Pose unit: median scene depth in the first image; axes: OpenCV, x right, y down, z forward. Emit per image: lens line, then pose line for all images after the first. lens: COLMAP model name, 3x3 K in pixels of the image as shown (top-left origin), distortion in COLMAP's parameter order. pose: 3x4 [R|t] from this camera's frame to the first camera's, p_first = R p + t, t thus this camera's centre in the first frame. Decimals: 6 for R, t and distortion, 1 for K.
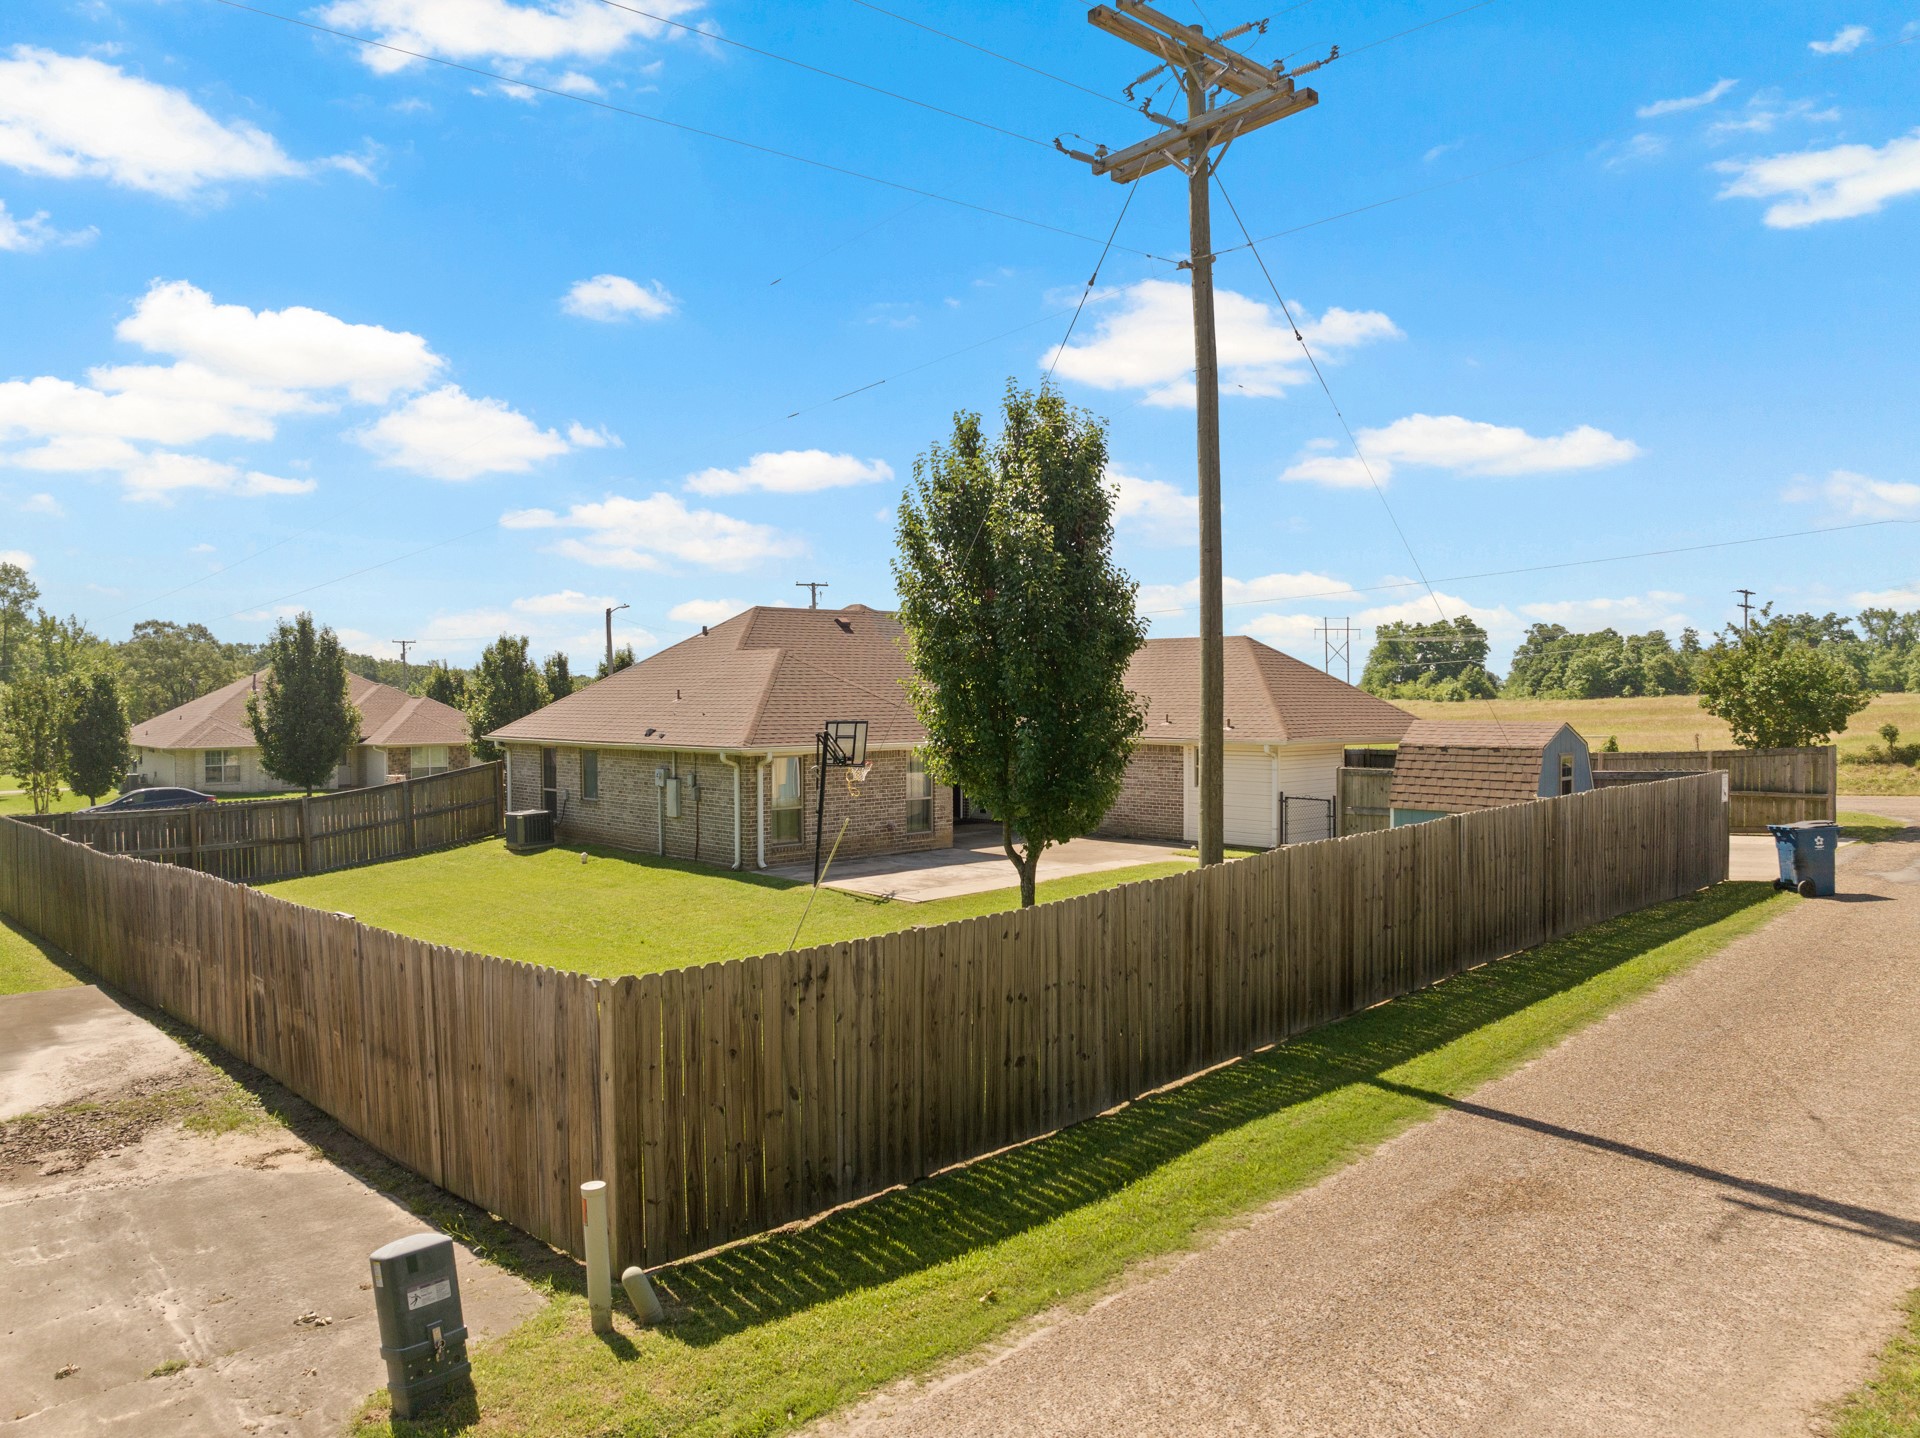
lens RADIAL K [[1348.2, 0, 971.3], [0, 1348.2, 715.8], [0, 0, 1]] dist [-0.043689, 0.002495]
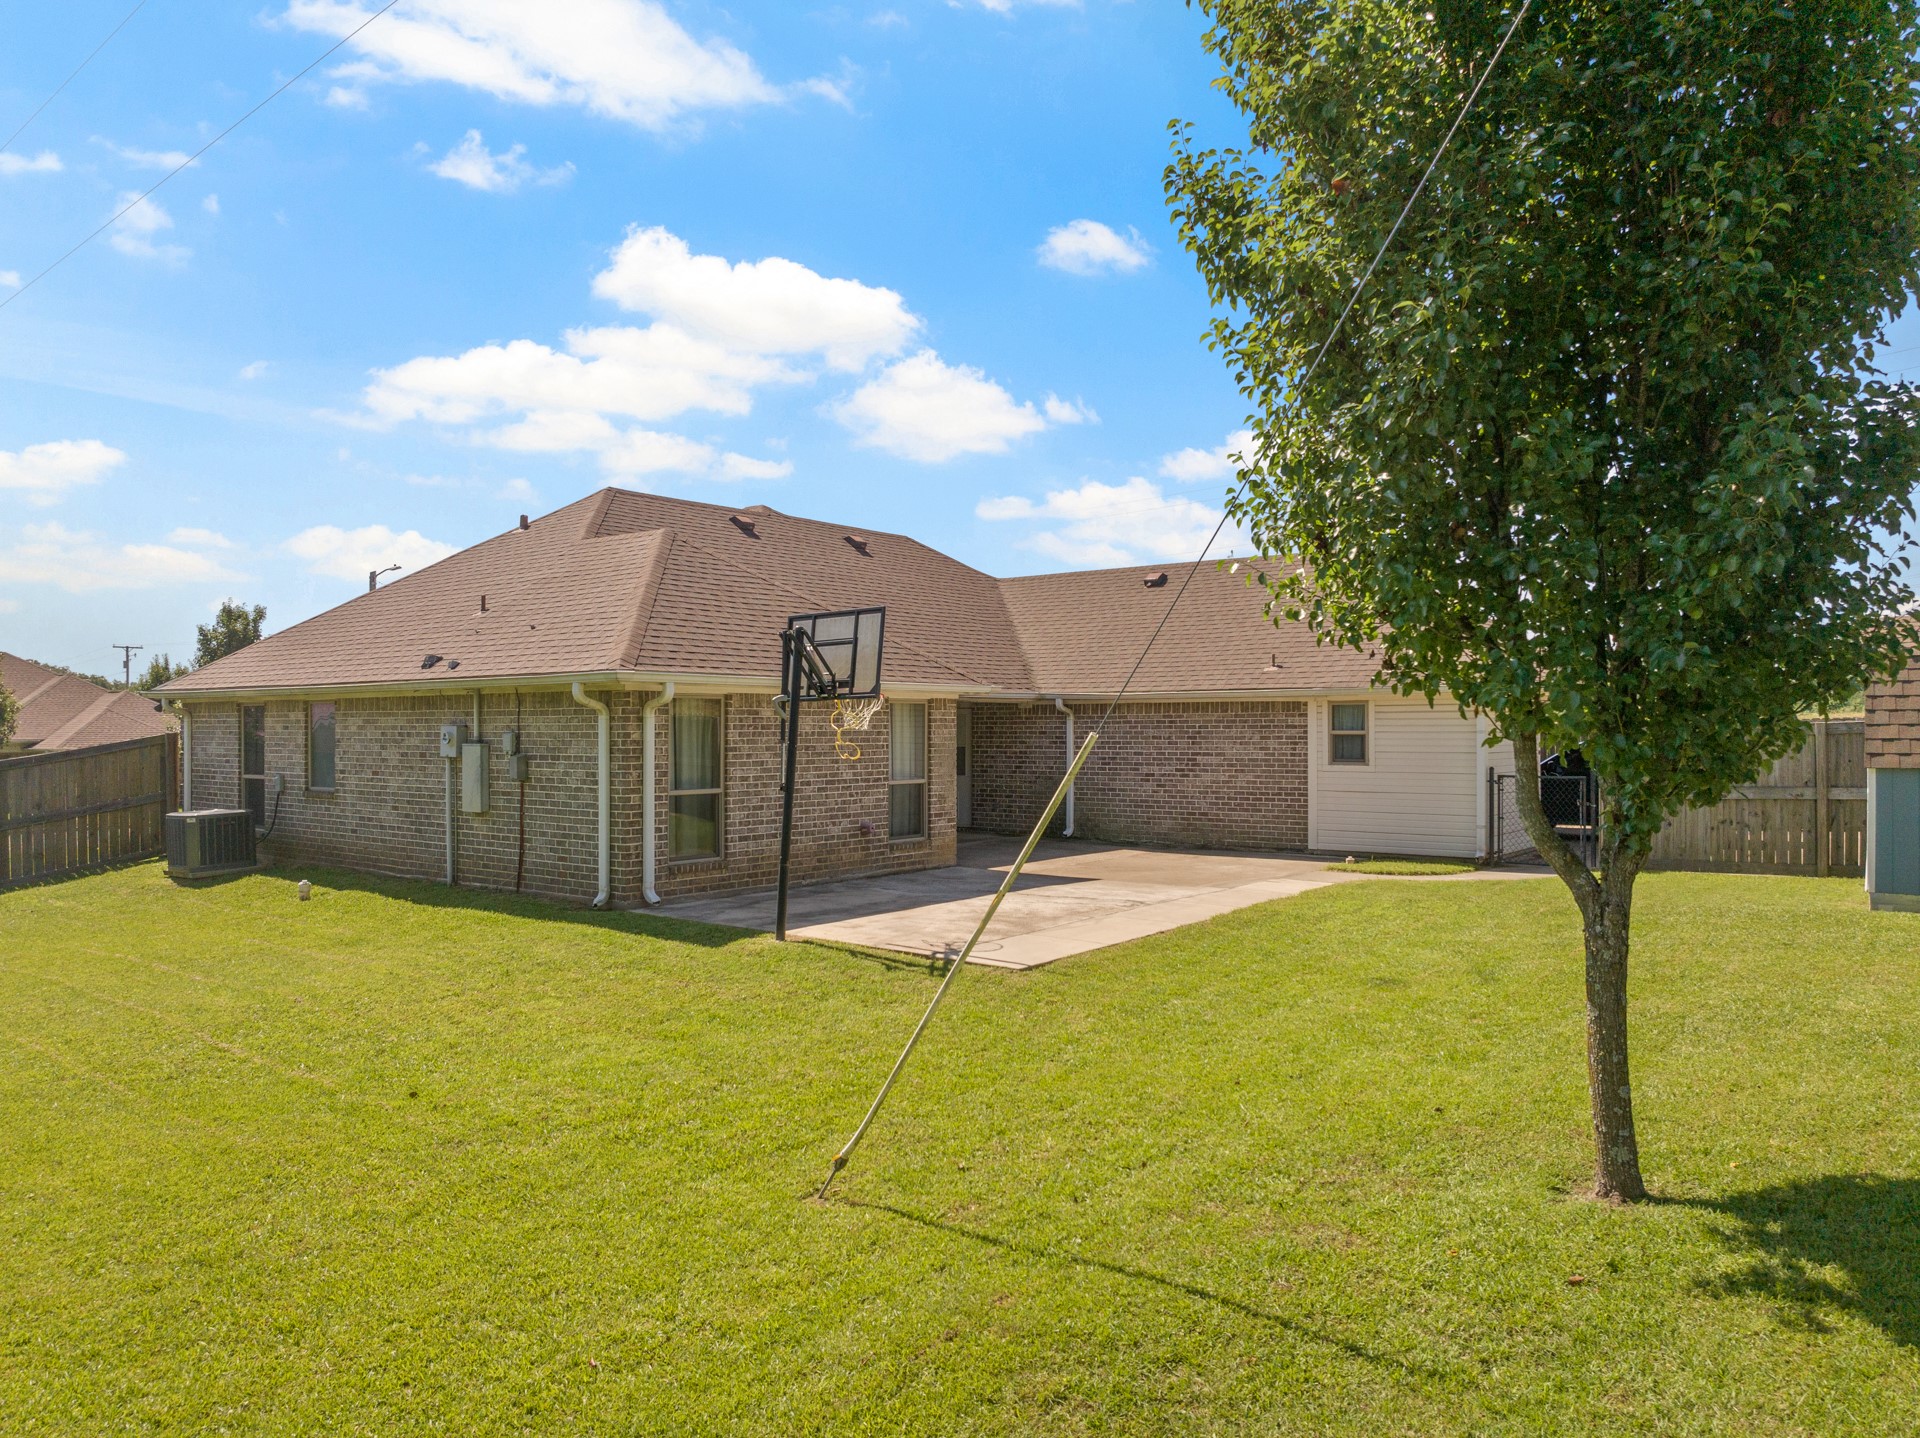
lens RADIAL K [[1348.2, 0, 971.3], [0, 1348.2, 715.8], [0, 0, 1]] dist [-0.043689, 0.002495]
pose [[0.988318, 0.005032, 0.152325, -0.102441], [-0.001081, 0.999661, -0.026015, 0.048595], [-0.152404, 0.025546, 0.987988, 0.419066]]
